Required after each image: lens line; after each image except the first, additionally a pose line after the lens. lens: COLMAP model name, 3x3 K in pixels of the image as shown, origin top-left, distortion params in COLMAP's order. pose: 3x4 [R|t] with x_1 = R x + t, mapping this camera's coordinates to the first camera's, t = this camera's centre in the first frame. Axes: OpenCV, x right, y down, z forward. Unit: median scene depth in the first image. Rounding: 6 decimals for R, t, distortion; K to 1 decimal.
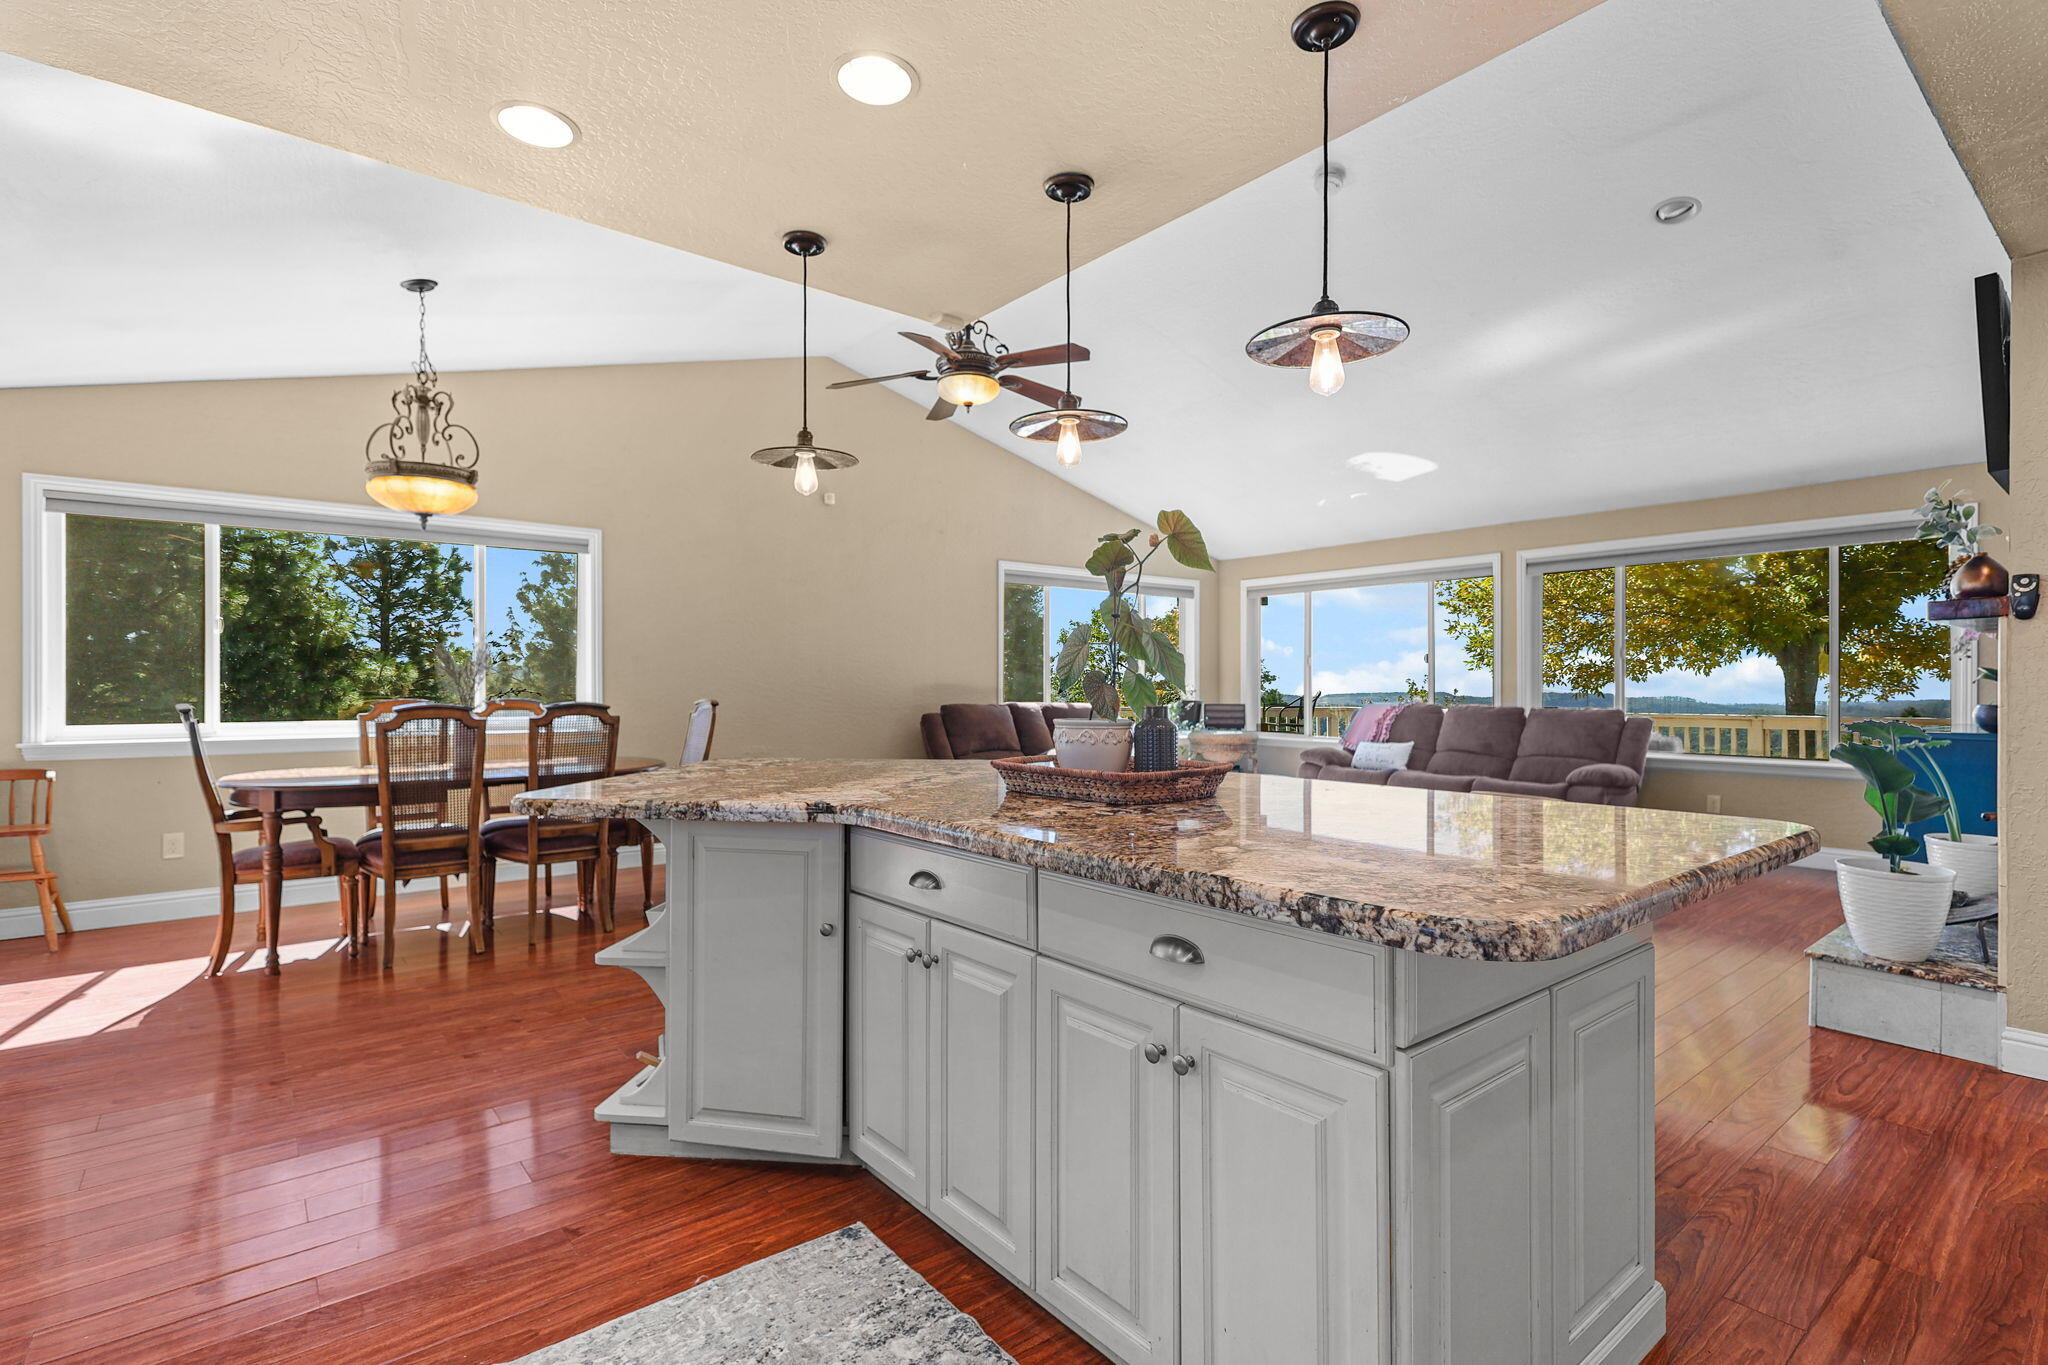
lens RADIAL K [[959.7, 0, 1024.0], [0, 959.7, 682.5], [0, 0, 1]] dist [0.002385, 0.000675]
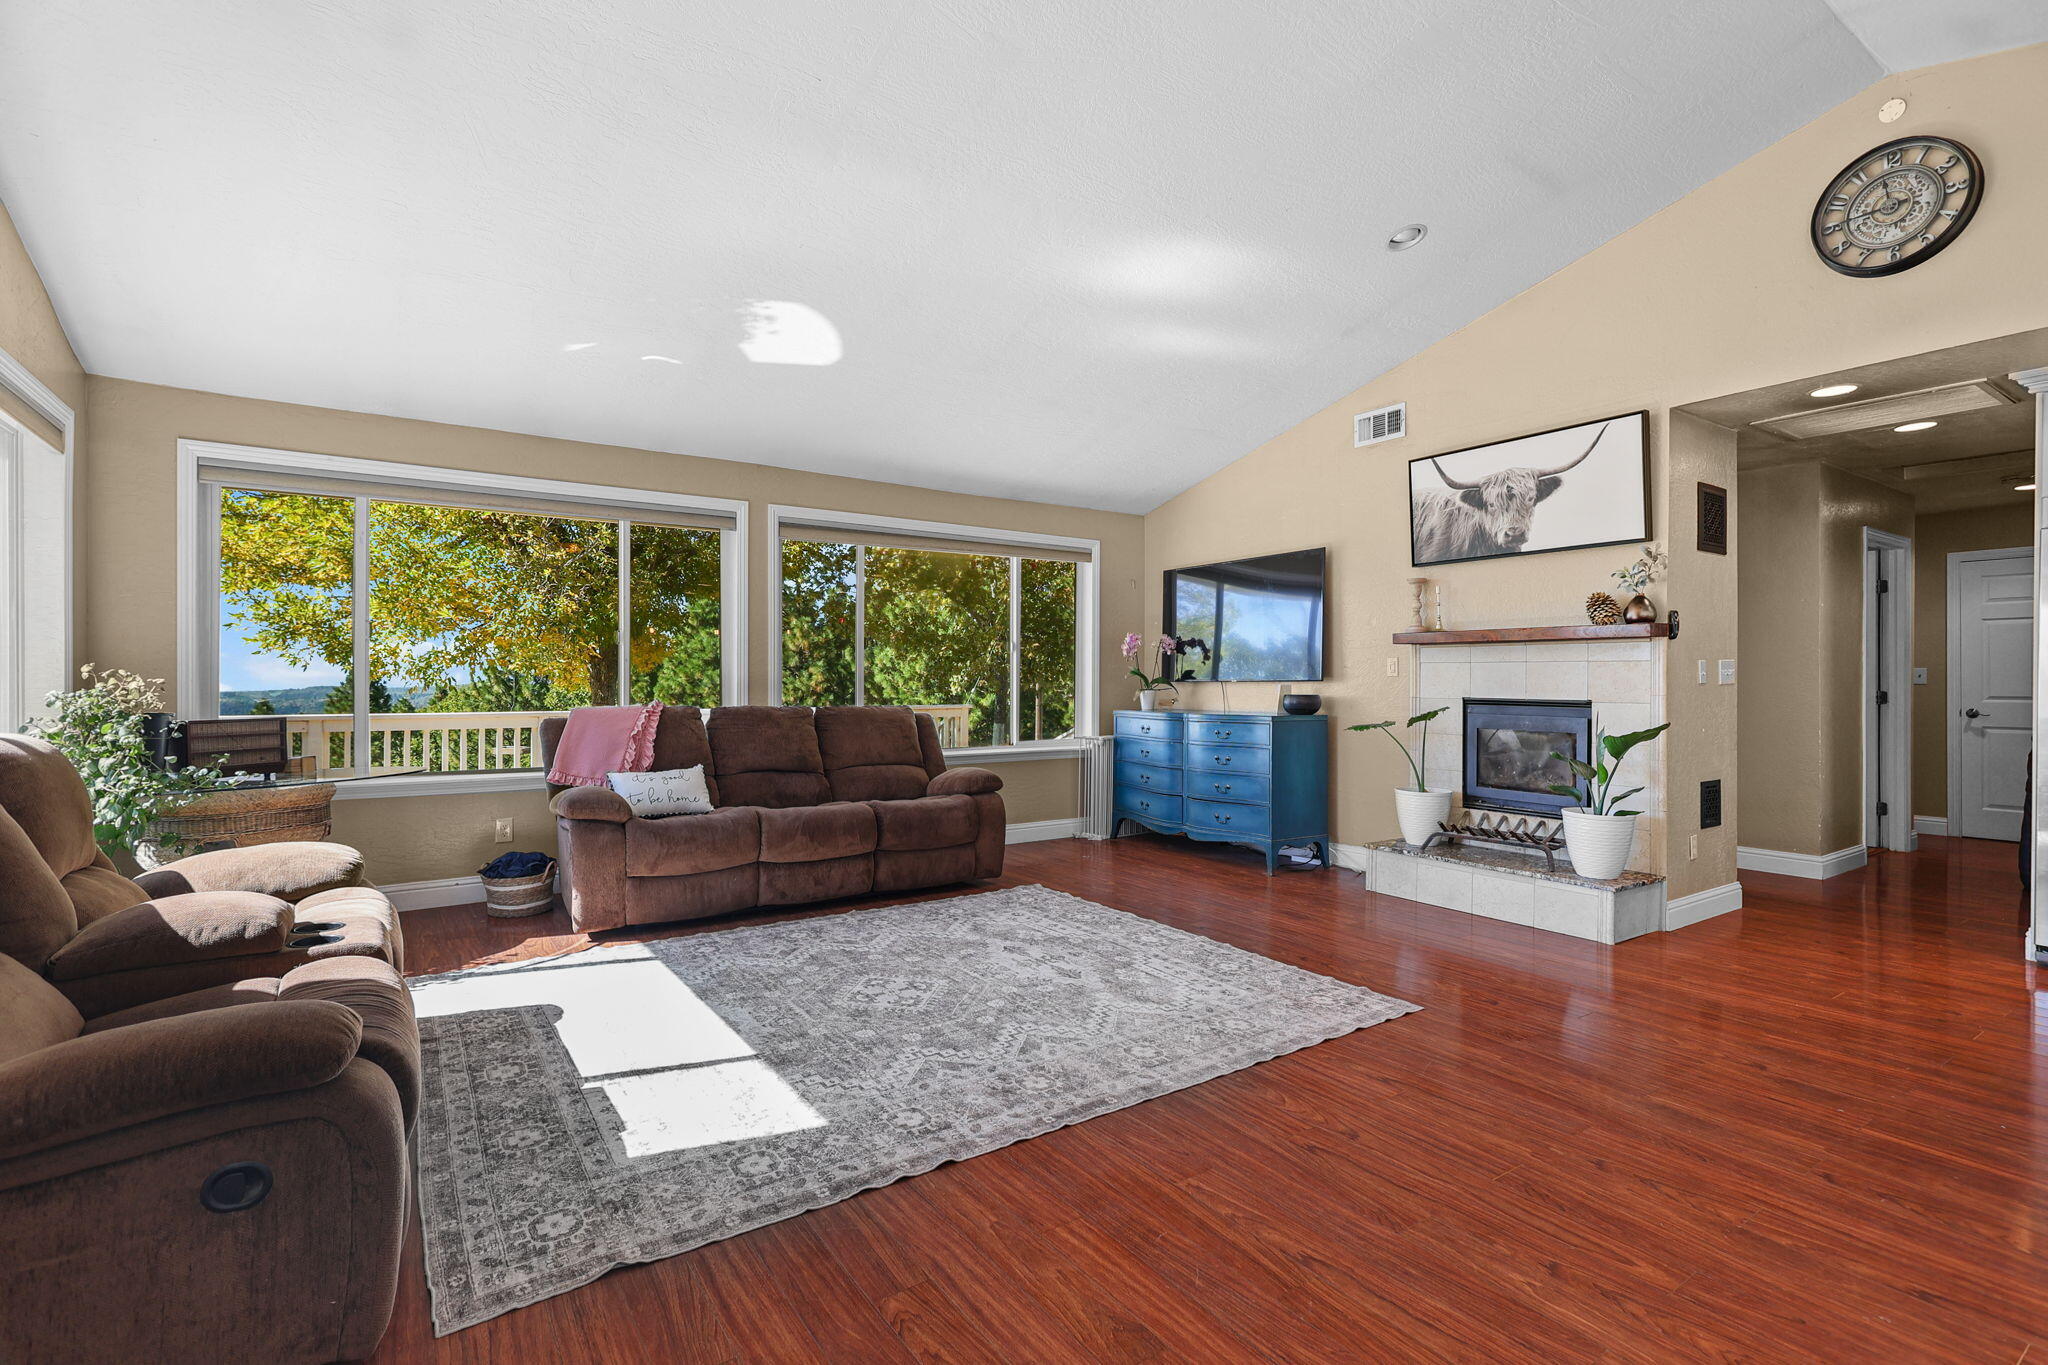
lens RADIAL K [[959.7, 0, 1024.0], [0, 959.7, 682.5], [0, 0, 1]] dist [0.002385, 0.000675]
pose [[0.080762, -0.001984, 0.996731, -0.223243], [-0.006493, 0.999976, 0.002517, 0.002560], [-0.996712, -0.006675, 0.080747, 0.699314]]
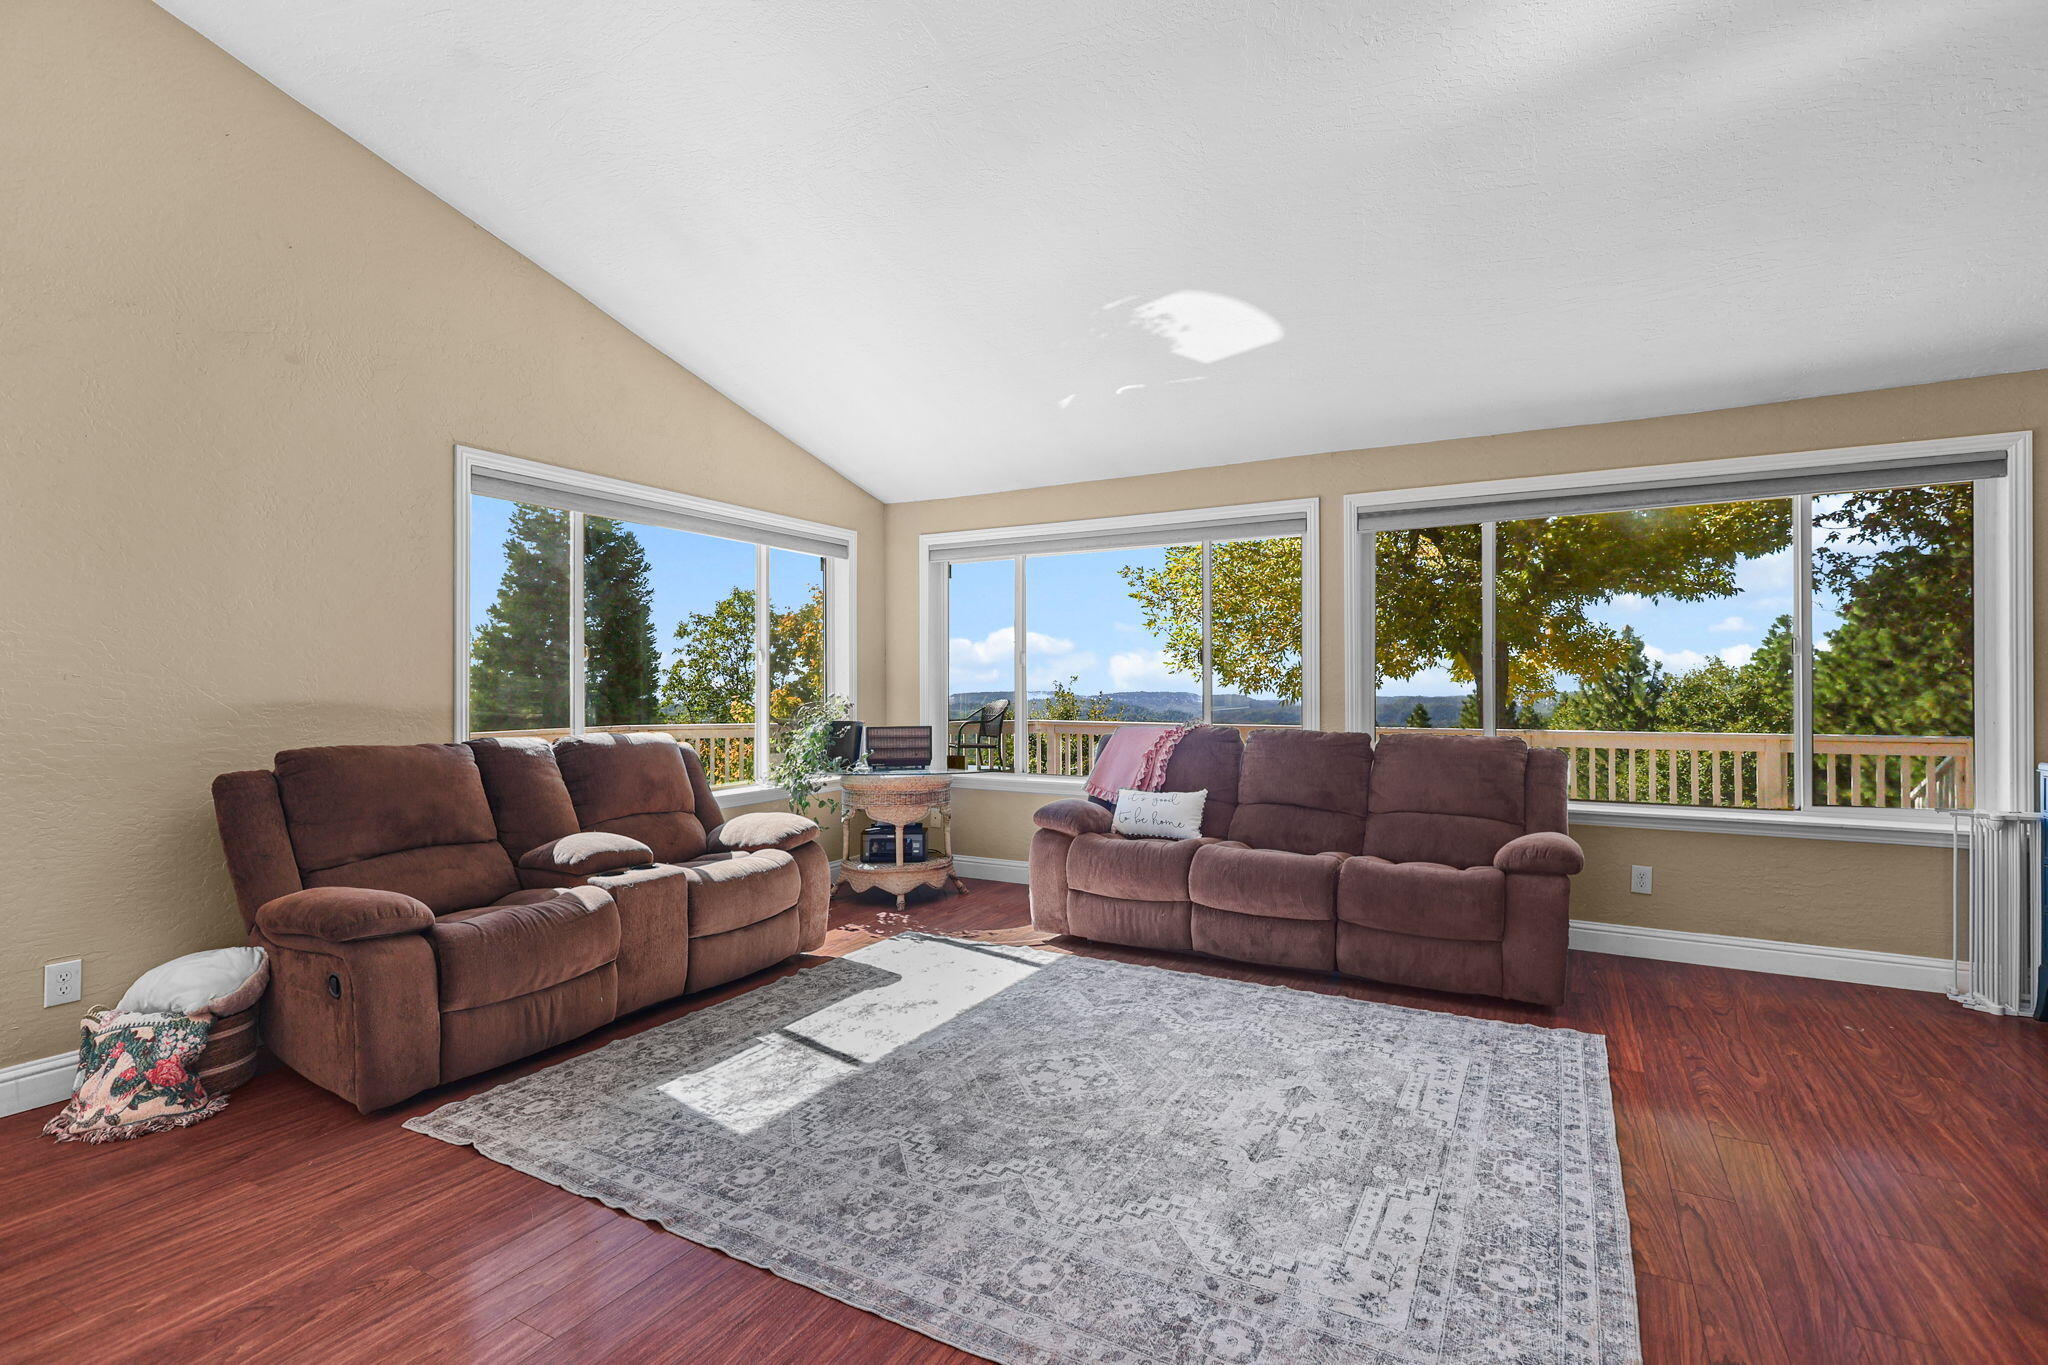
lens RADIAL K [[959.7, 0, 1024.0], [0, 959.7, 682.5], [0, 0, 1]] dist [0.002385, 0.000675]
pose [[0.930397, 0.000350, 0.366552, 0.063916], [-0.000545, 1.000000, 0.000429, -0.007627], [-0.366552, -0.000599, 0.930397, 0.445219]]
